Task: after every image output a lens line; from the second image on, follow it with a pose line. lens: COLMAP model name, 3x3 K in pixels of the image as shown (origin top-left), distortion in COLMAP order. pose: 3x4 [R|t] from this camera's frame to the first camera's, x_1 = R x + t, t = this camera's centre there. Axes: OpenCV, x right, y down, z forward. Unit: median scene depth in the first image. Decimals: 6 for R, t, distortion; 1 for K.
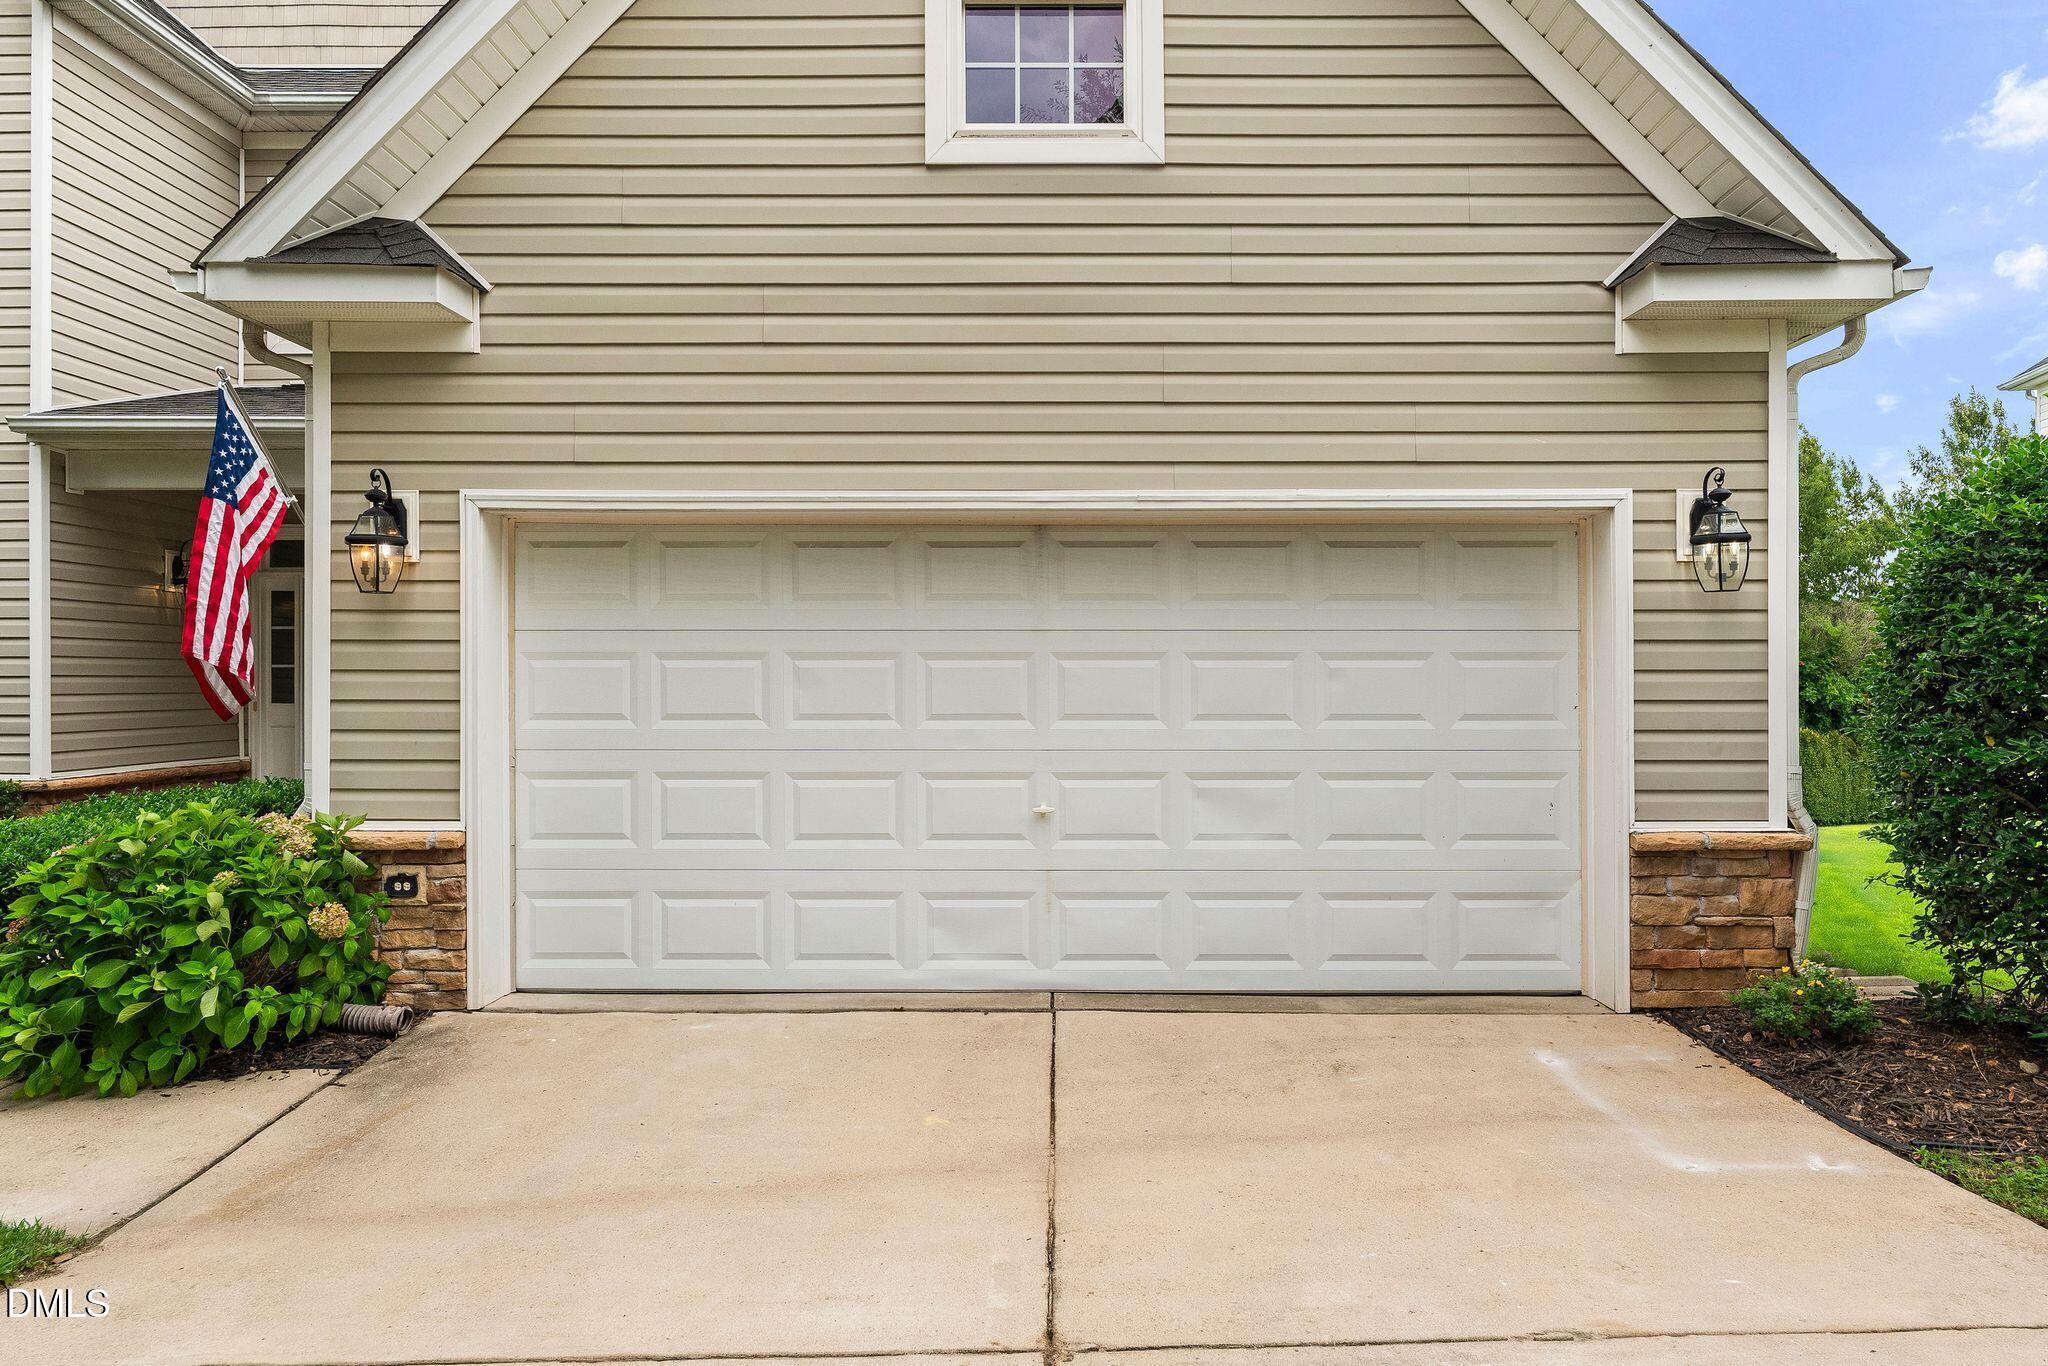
lens RADIAL K [[1173.5, 0, 1005.7], [0, 1173.5, 694.8], [0, 0, 1]] dist [-0.009013, 0.003164]
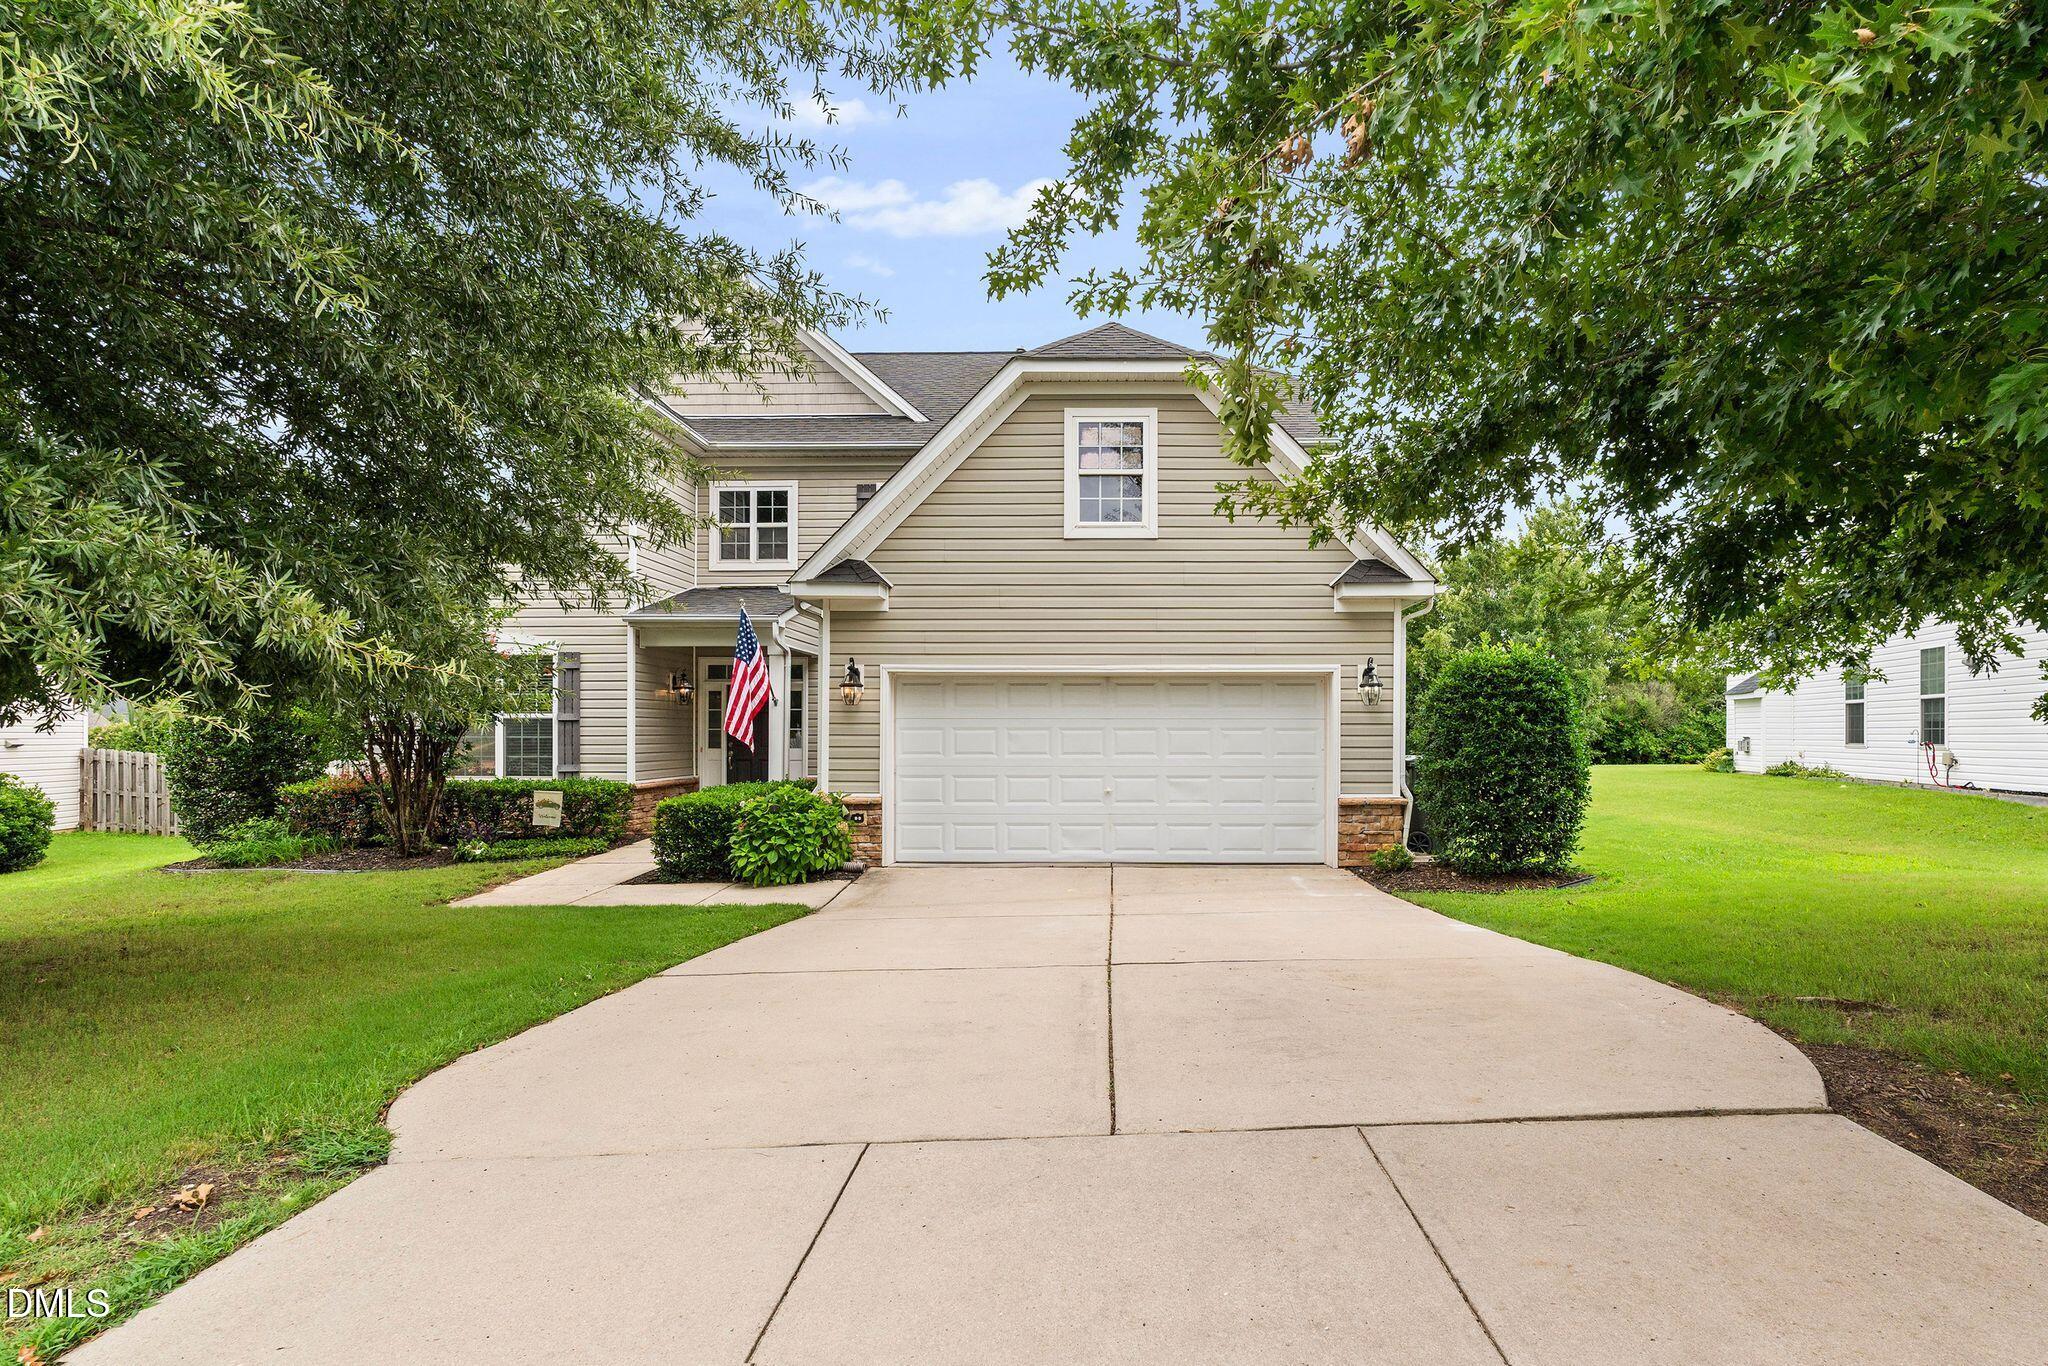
lens RADIAL K [[887.9, 0, 1051.9], [0, 887.9, 735.8], [0, 0, 1]] dist [-0.007075, -0.000235]
pose [[0.999862, 0.001496, -0.016566, -0.059614], [-0.001674, 0.999941, -0.010743, 0.002396], [0.016549, 0.010769, 0.999805, -0.940695]]
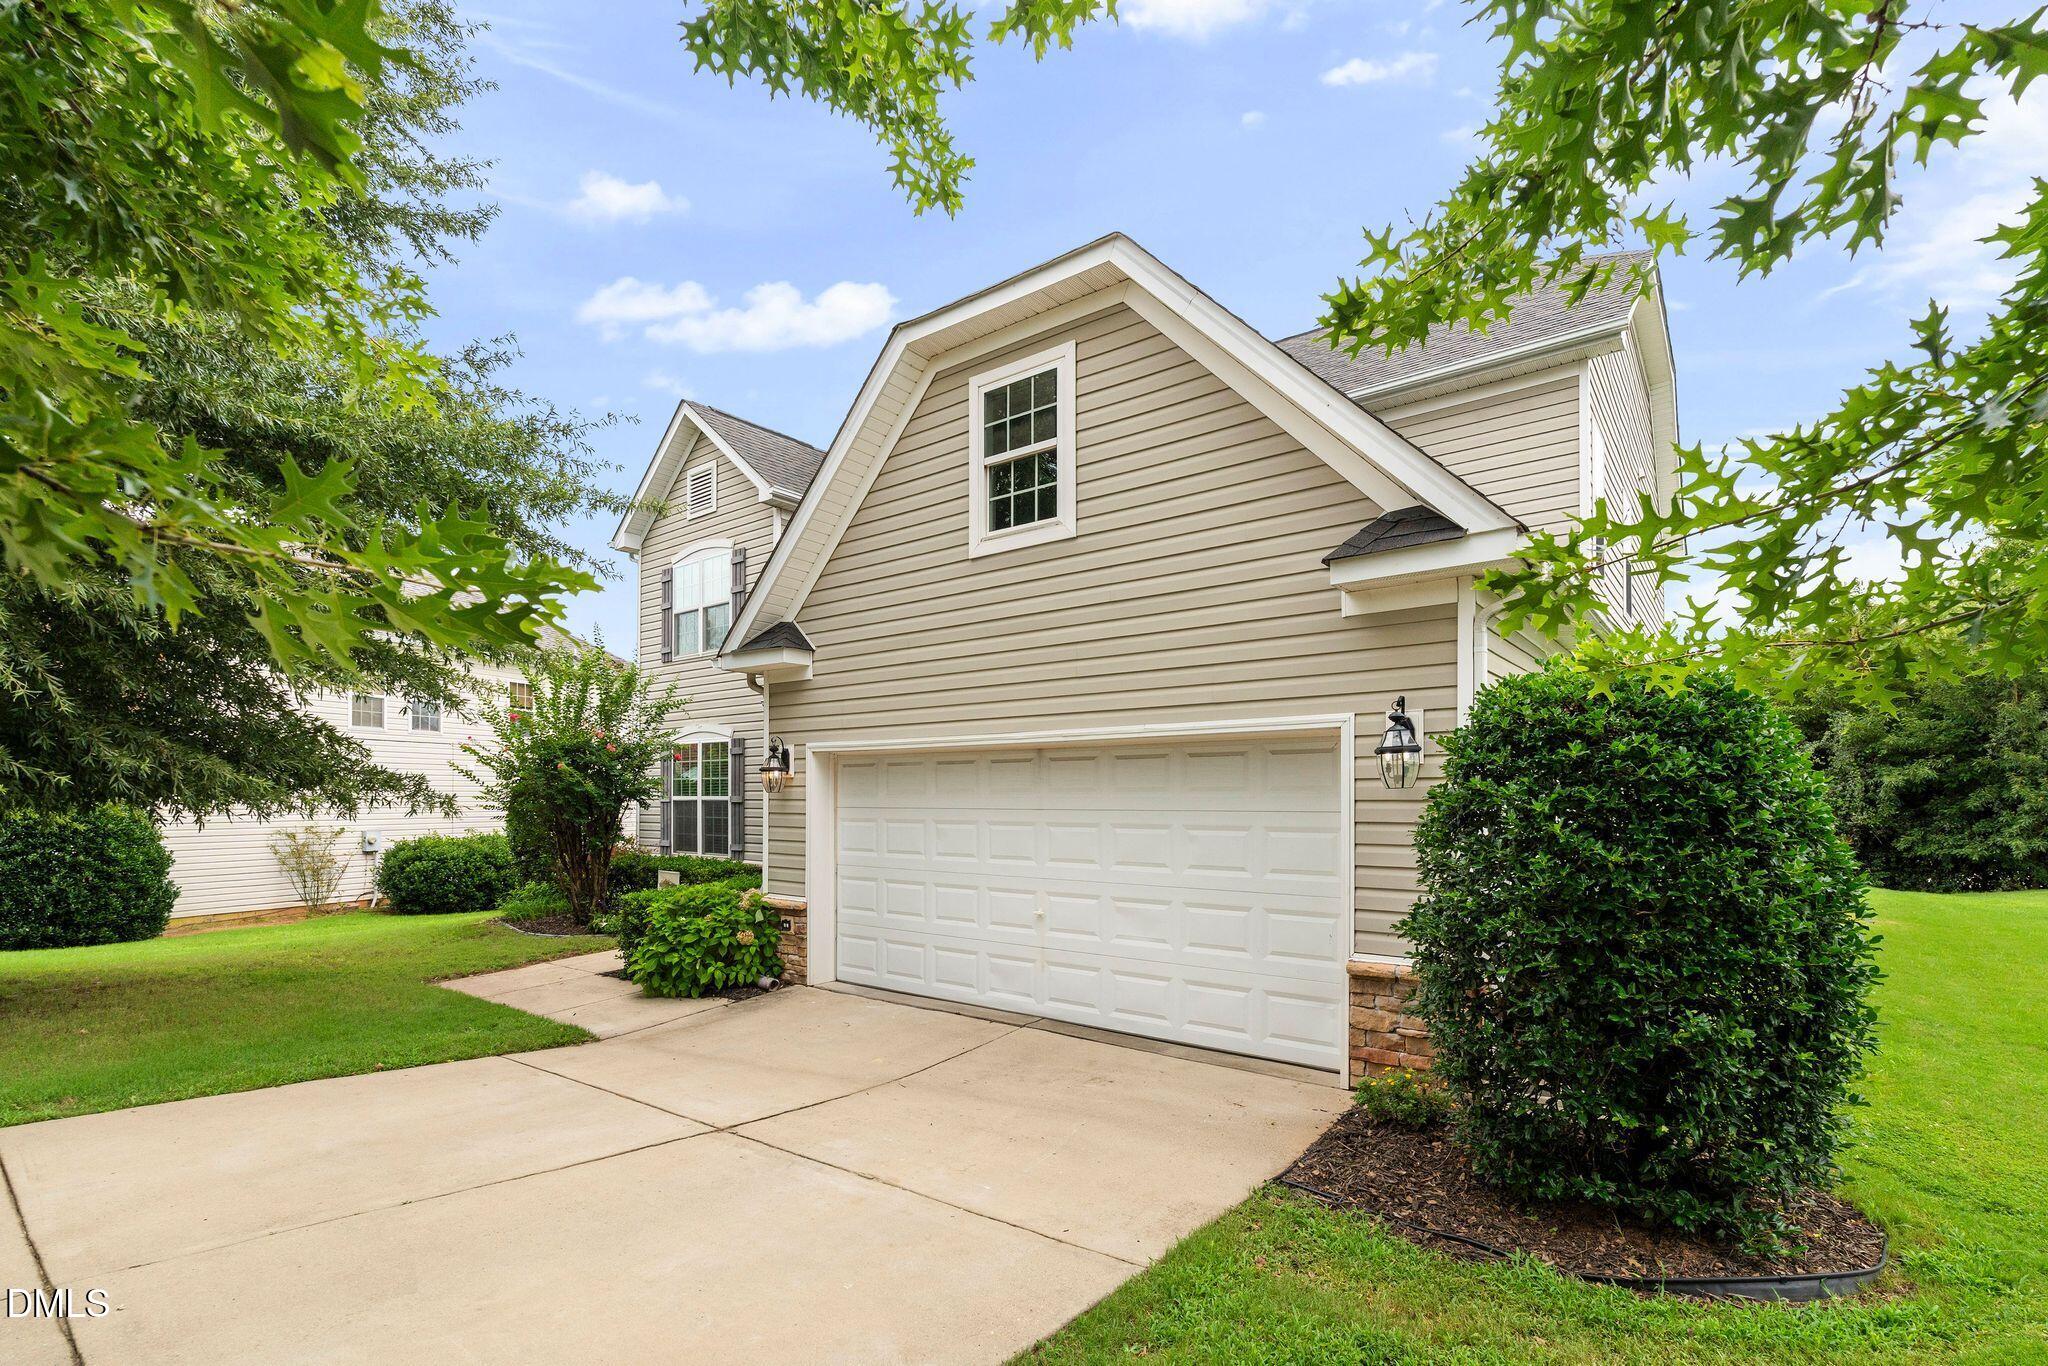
lens RADIAL K [[876.3, 0, 1046.5], [0, 876.3, 803.4], [0, 0, 1]] dist [-0.010063, -0.000222]
pose [[0.815739, 0.003472, -0.578409, 0.829694], [-0.006871, 0.999970, -0.003688, -0.061815], [0.578379, 0.006983, 0.815738, -0.056438]]
